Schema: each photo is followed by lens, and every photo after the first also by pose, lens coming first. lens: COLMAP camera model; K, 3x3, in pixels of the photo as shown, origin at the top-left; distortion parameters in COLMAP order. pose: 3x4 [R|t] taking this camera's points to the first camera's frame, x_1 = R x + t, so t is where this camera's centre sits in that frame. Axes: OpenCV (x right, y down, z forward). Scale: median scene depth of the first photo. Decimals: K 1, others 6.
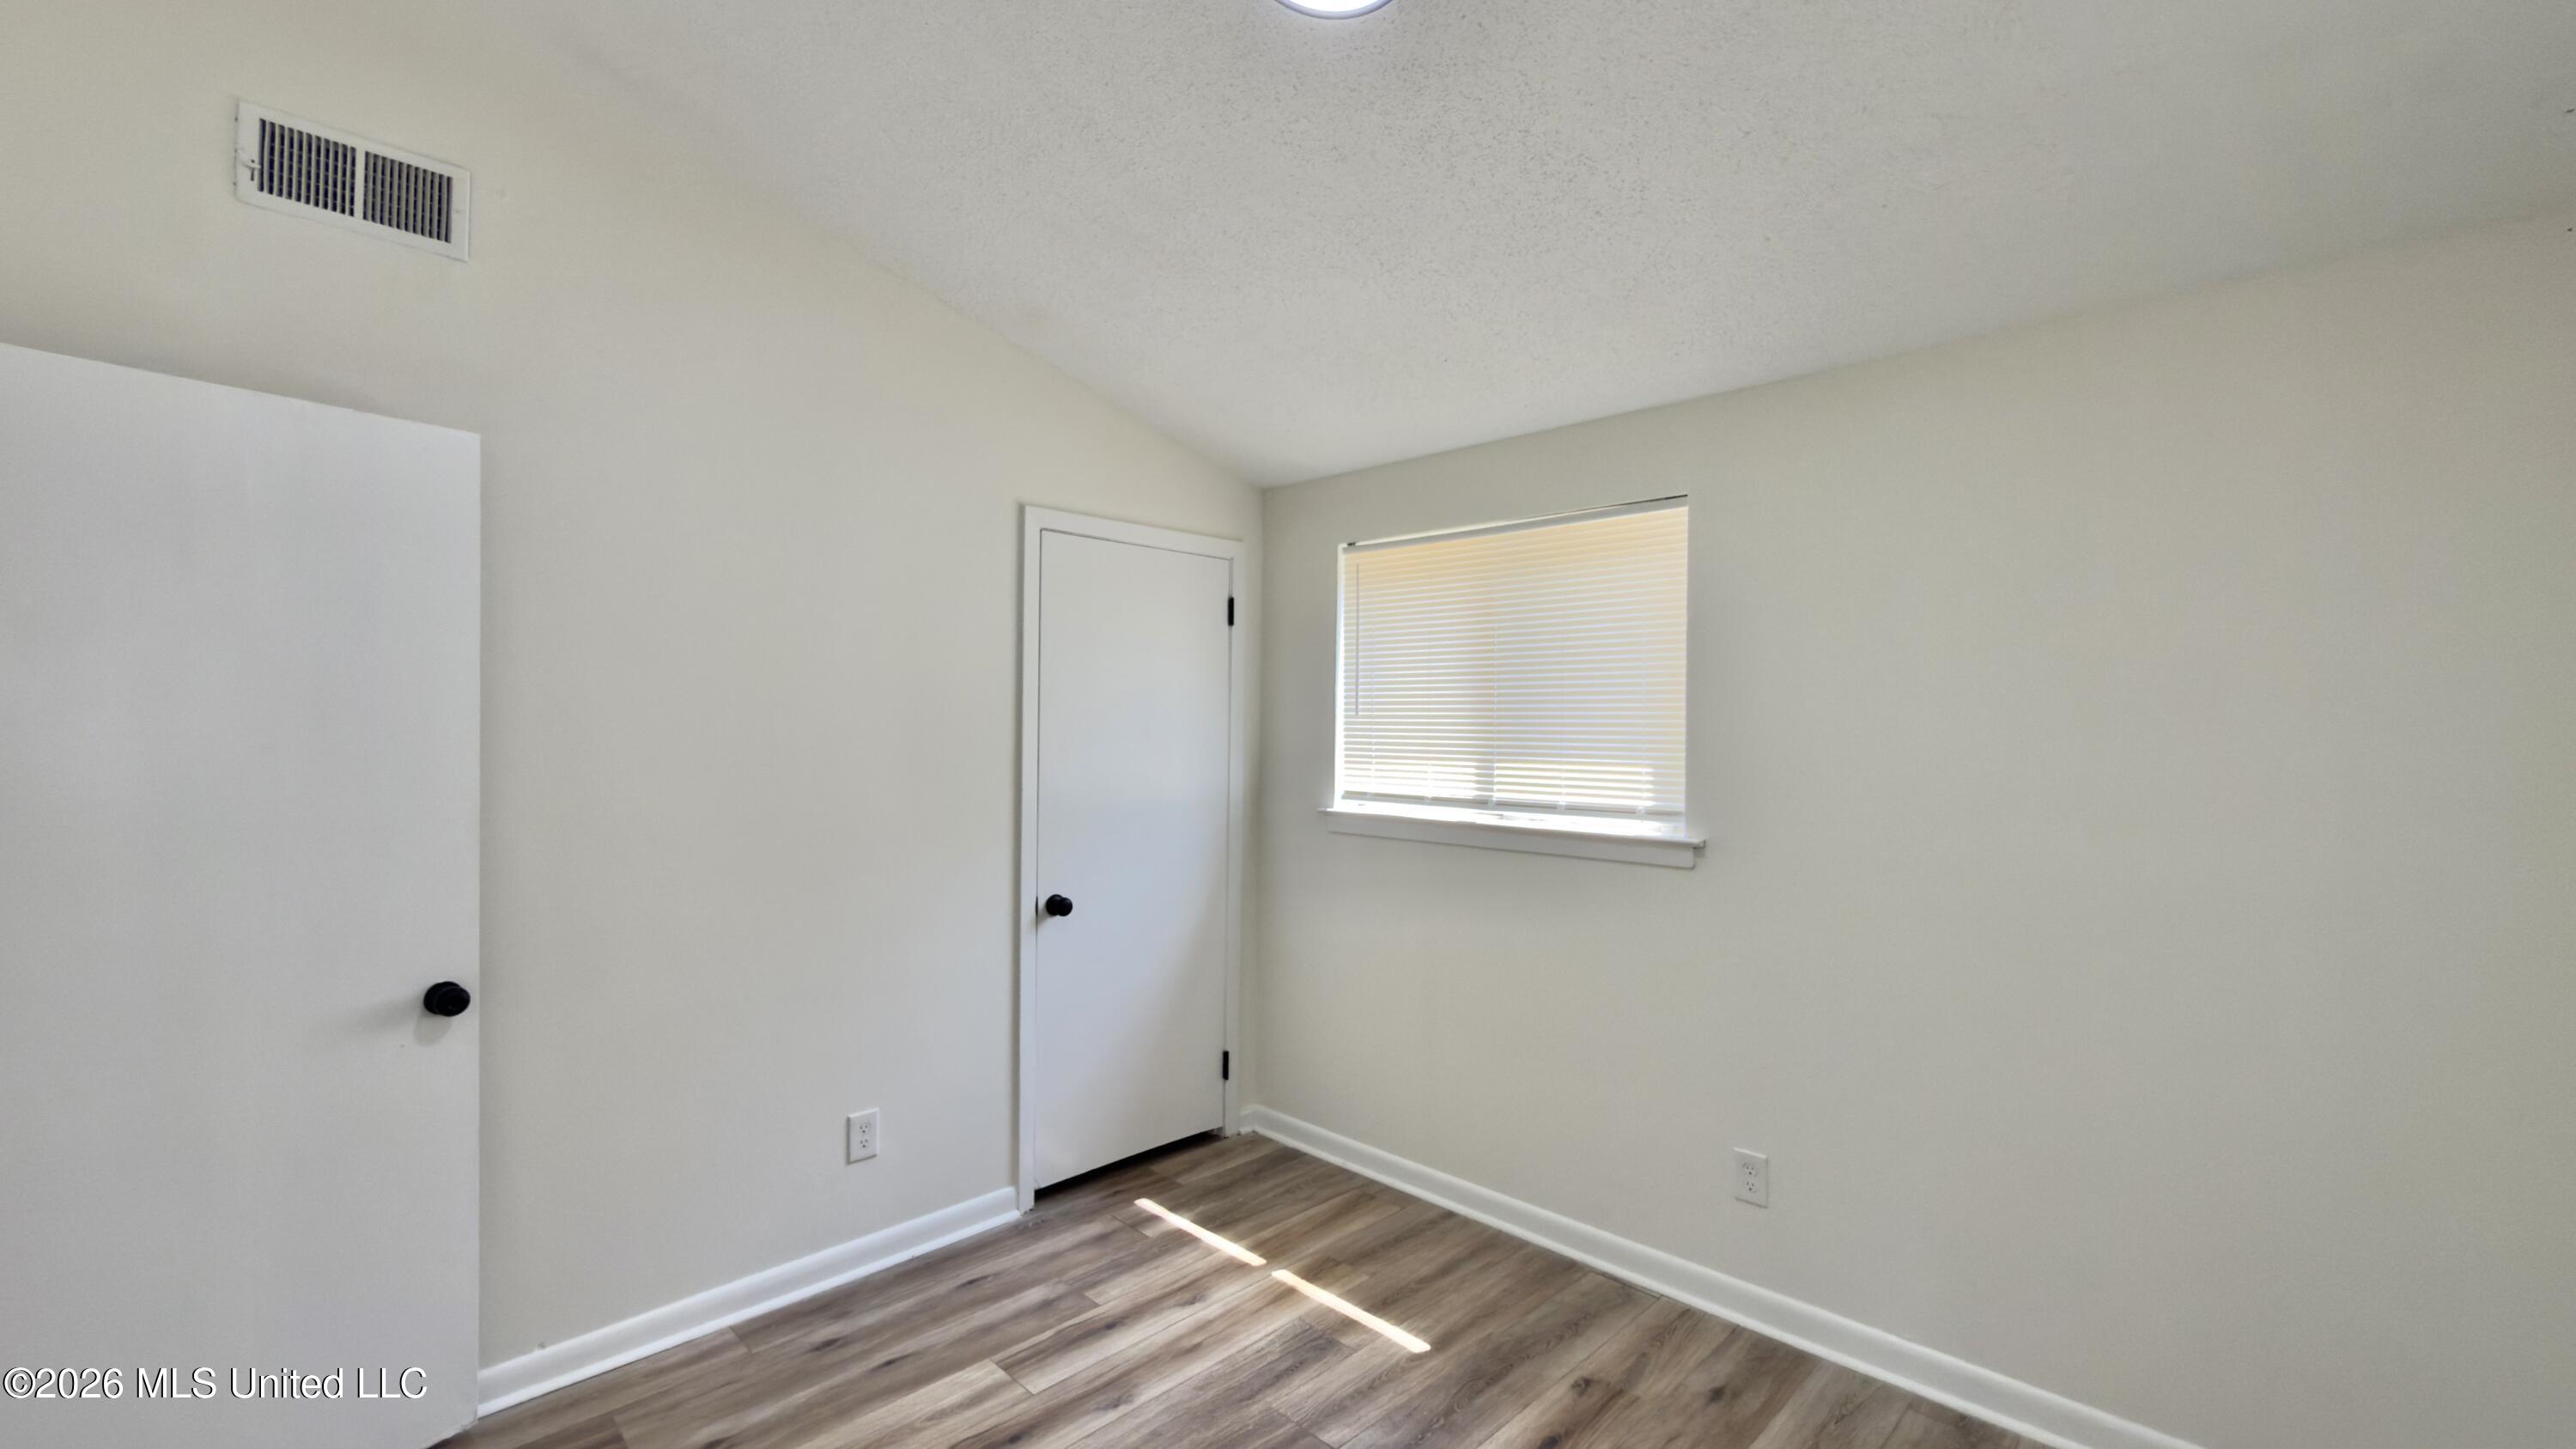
lens RADIAL K [[1066.9, 0, 1288.0], [0, 1066.9, 724.5], [0, 0, 1]] dist [0.001374, 0.000020]
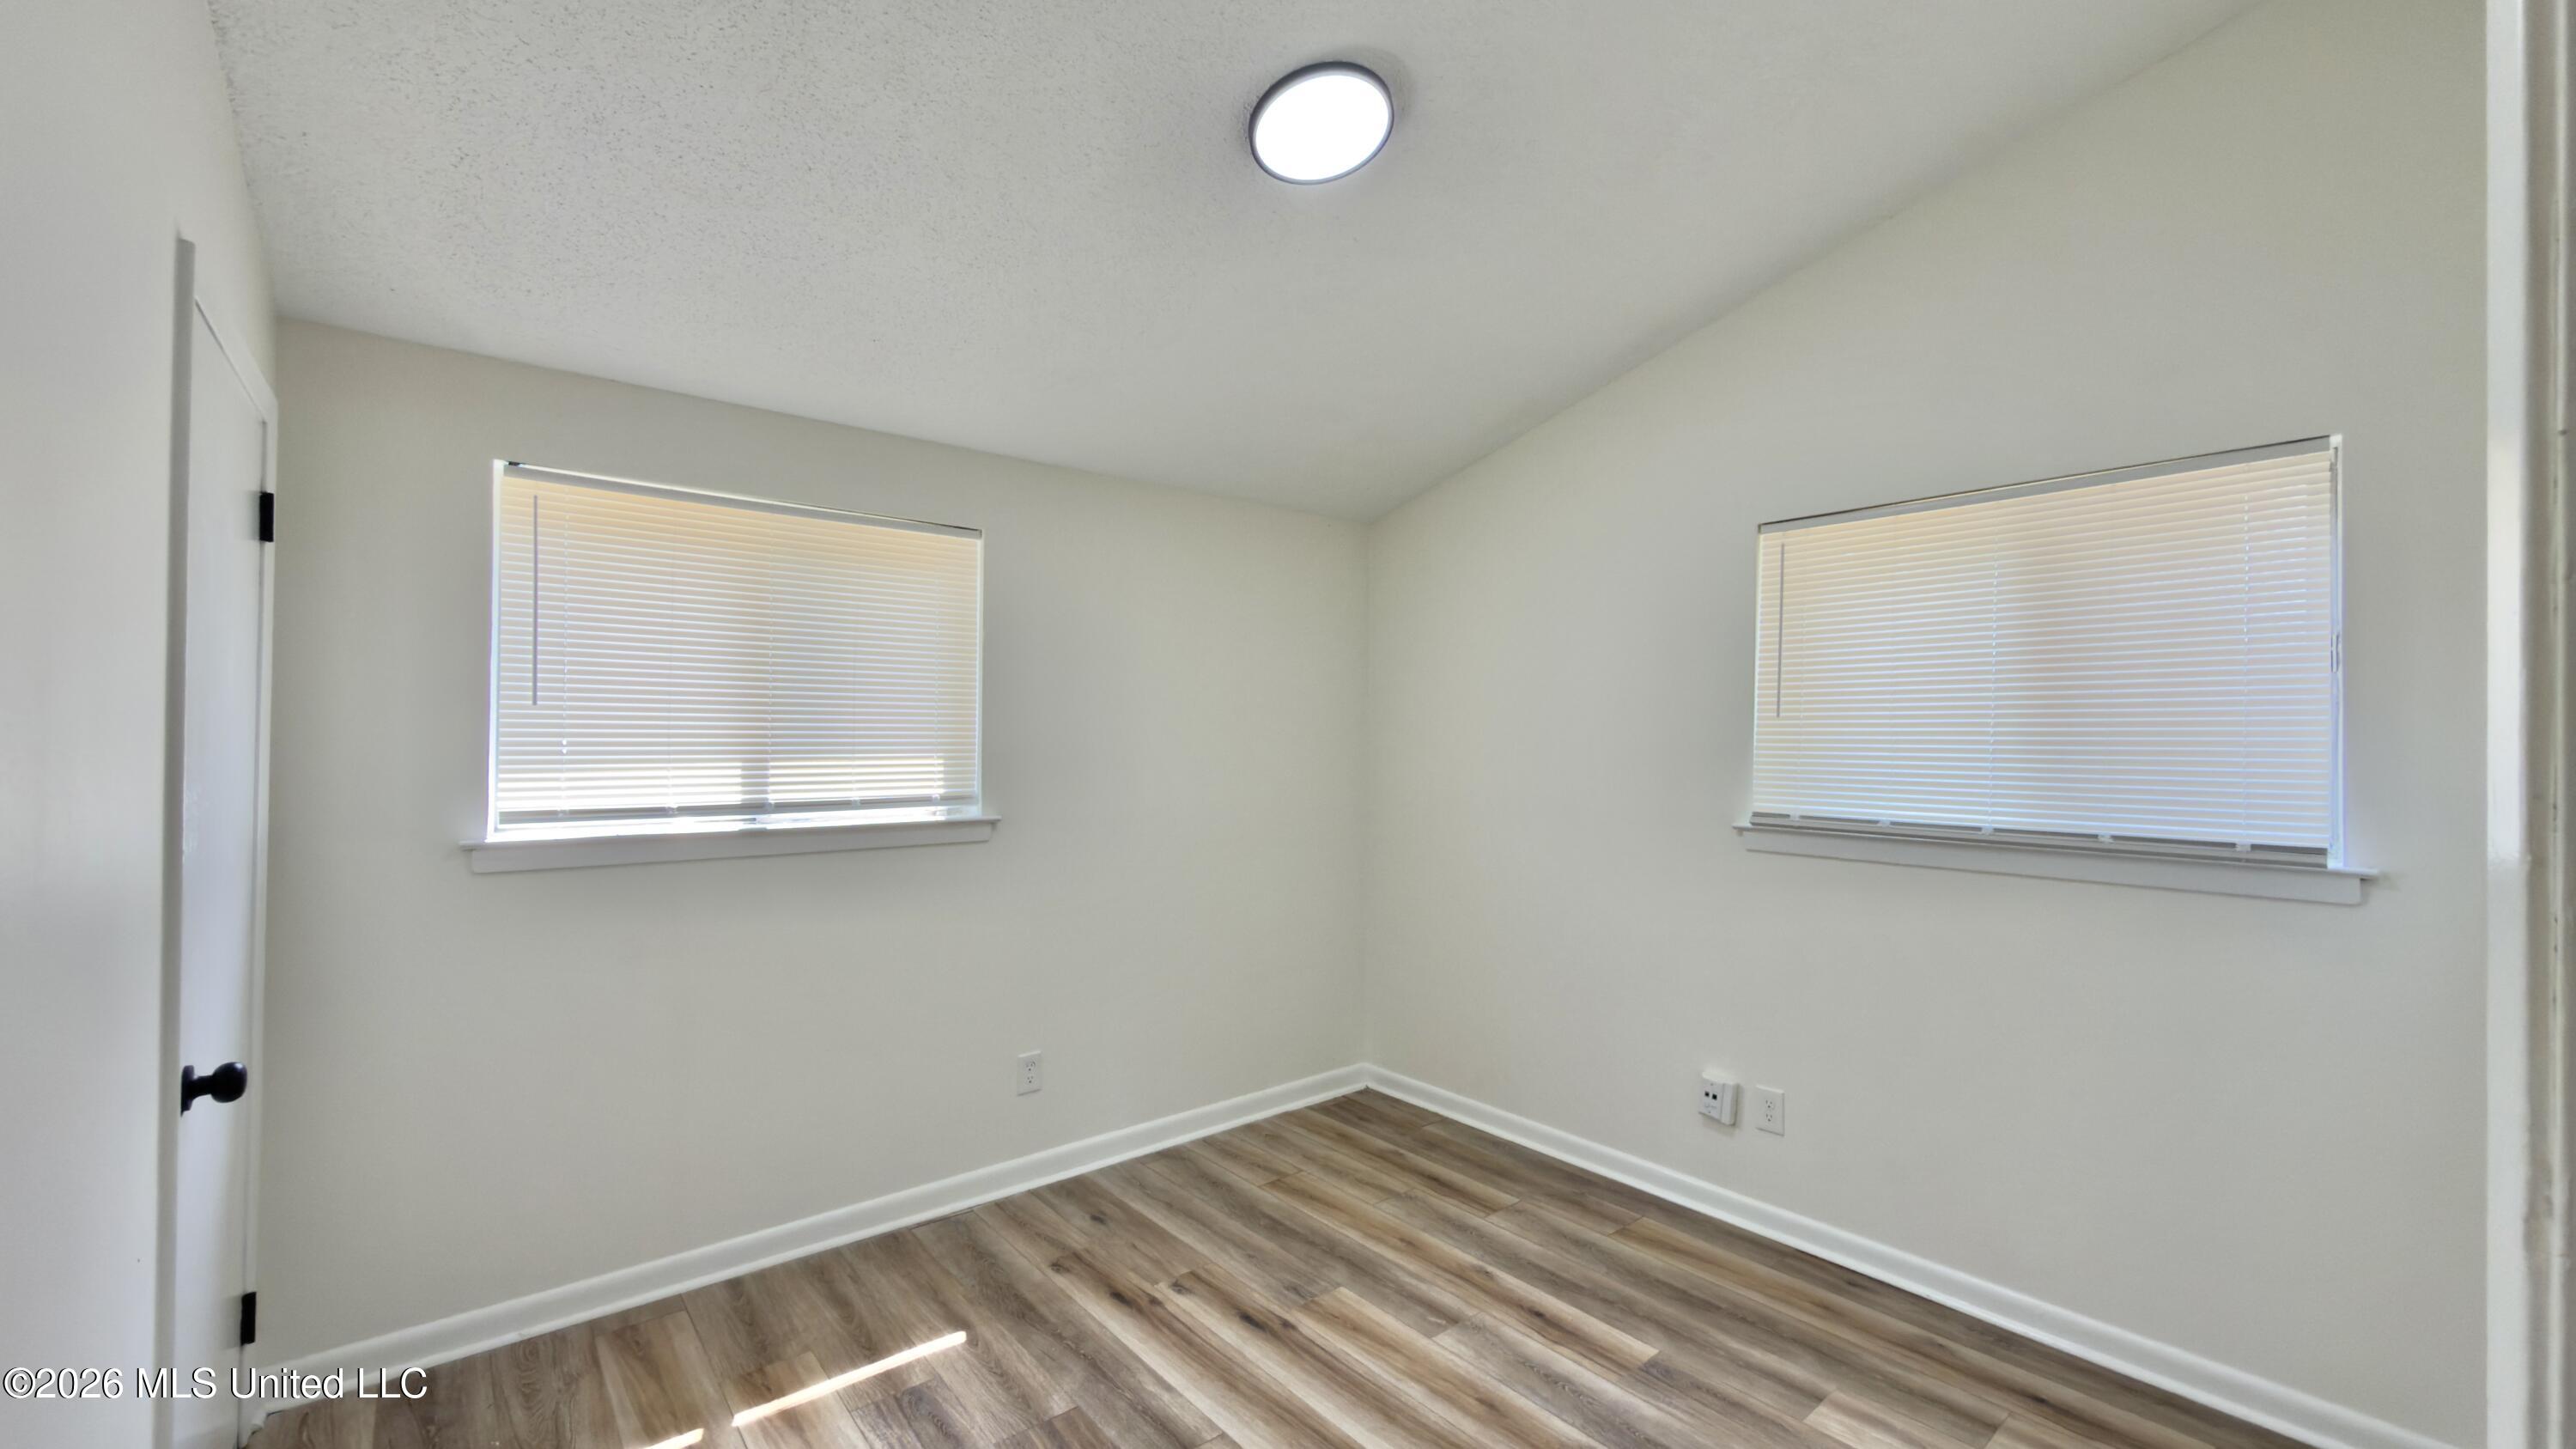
lens RADIAL K [[1024.0, 0, 1288.0], [0, 1024.0, 724.5], [0, 0, 1]] dist [-0.001812, -0.000091]
pose [[0.098248, 0.005402, 0.995147, -0.713567], [-0.003934, 0.999980, -0.005040, 0.007417], [-0.995154, -0.003419, 0.098267, 0.526686]]
